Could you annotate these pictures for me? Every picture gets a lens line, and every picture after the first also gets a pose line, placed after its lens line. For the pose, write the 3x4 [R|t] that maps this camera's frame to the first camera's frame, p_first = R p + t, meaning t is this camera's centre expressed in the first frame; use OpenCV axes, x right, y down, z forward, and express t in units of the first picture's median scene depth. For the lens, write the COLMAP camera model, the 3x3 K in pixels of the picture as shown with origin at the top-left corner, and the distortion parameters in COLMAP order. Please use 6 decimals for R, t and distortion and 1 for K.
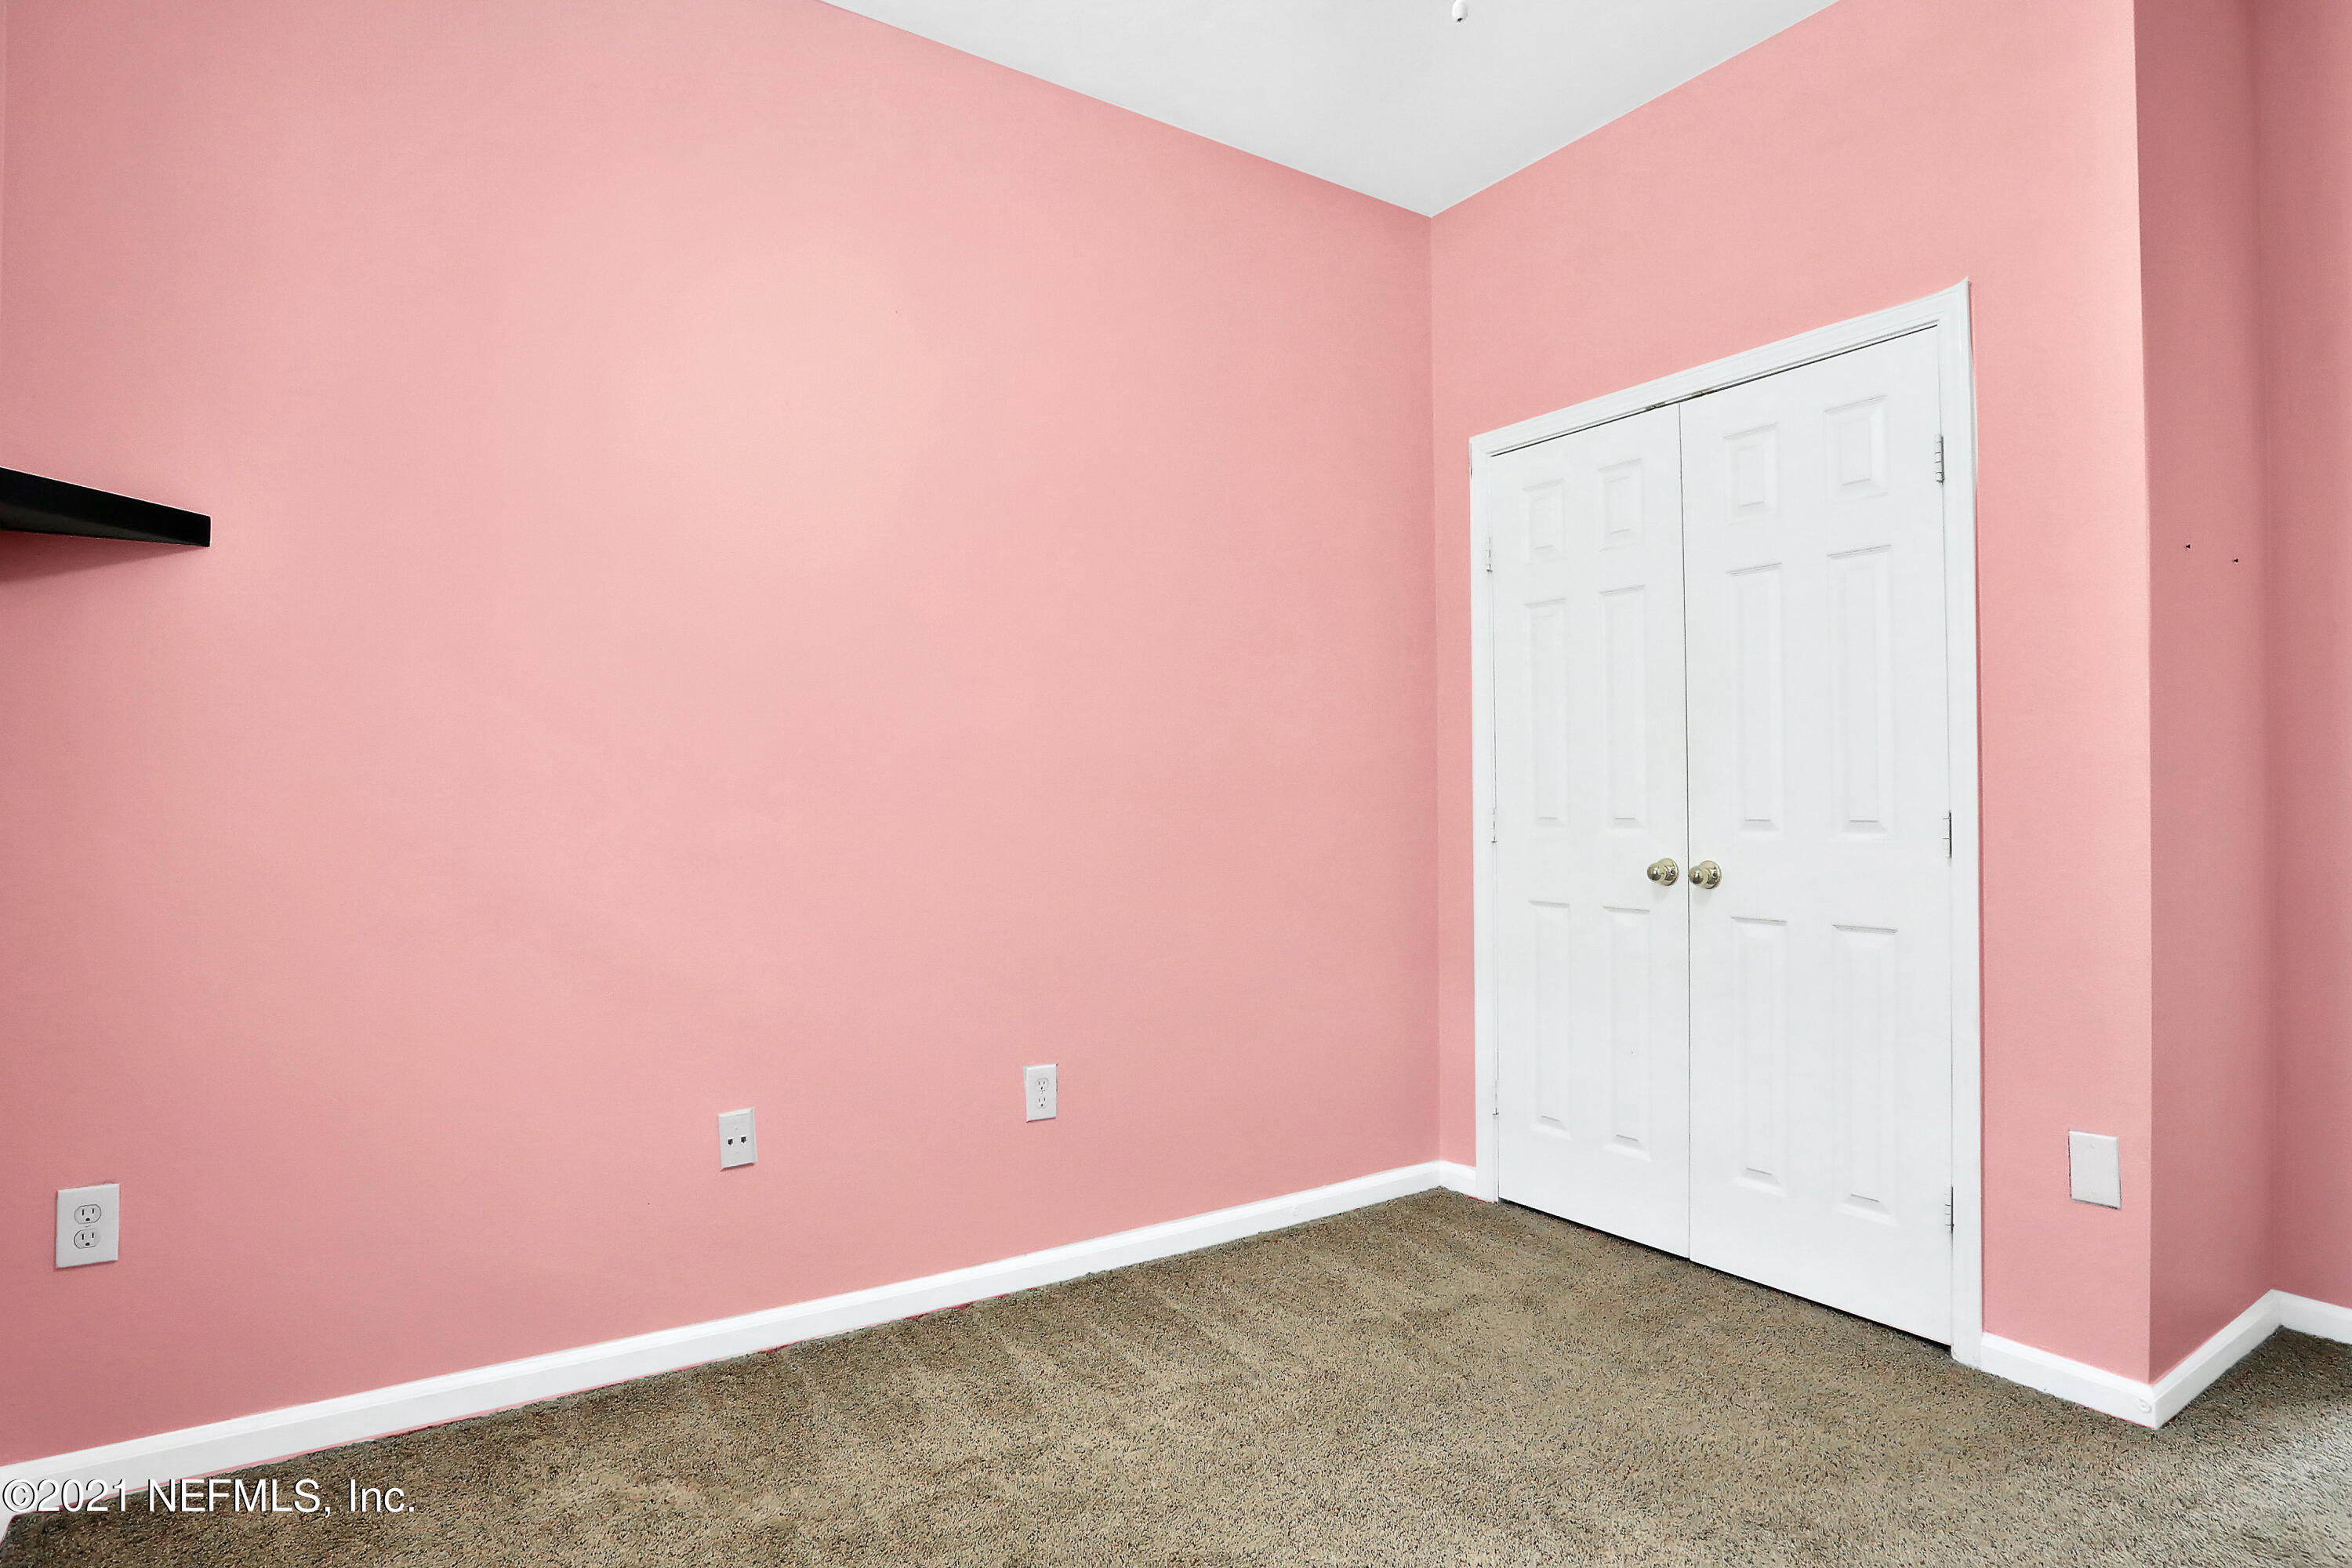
lens RADIAL K [[1256.0, 0, 1179.4], [0, 1256.0, 790.3], [0, 0, 1]] dist [-0.051672, 0.027224]
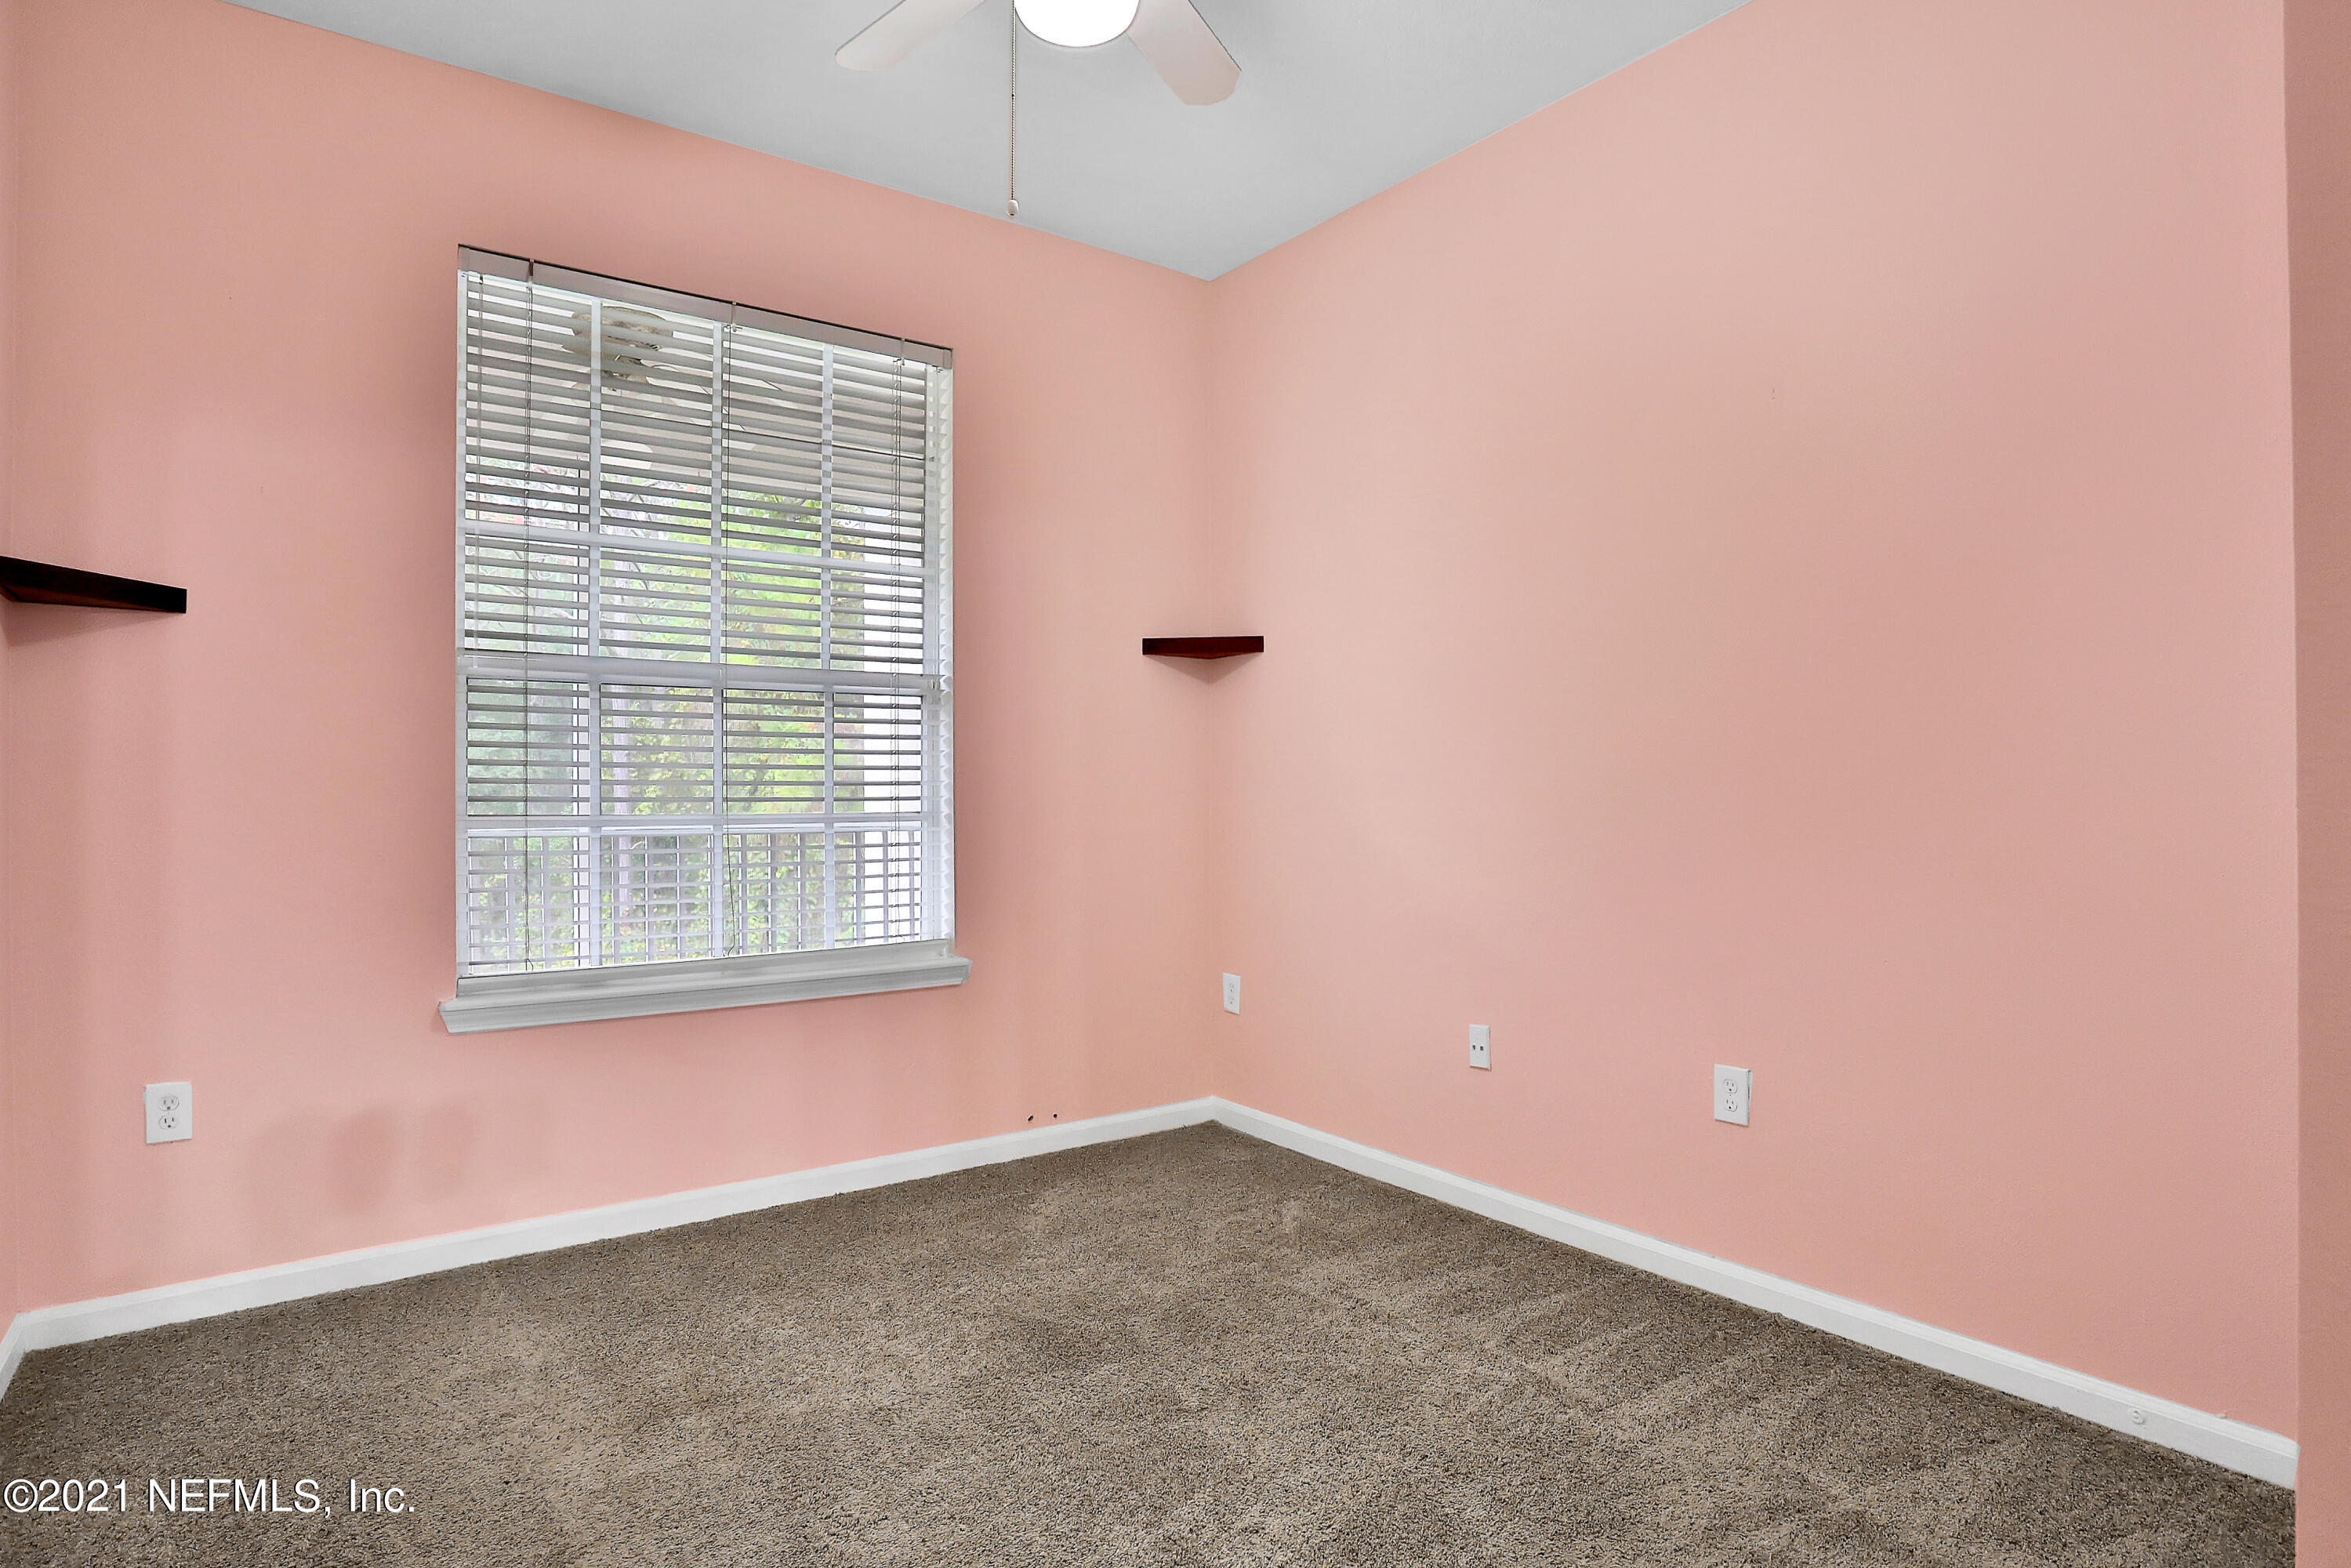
lens RADIAL K [[1255.5, 0, 1178.9], [0, 1255.5, 790.3], [0, 0, 1]] dist [-0.051672, 0.027224]
pose [[0.037314, -0.003316, -0.999298, 0.956262], [0.008528, 0.999959, -0.002999, 0.017259], [0.999267, -0.008410, 0.037341, 0.668739]]
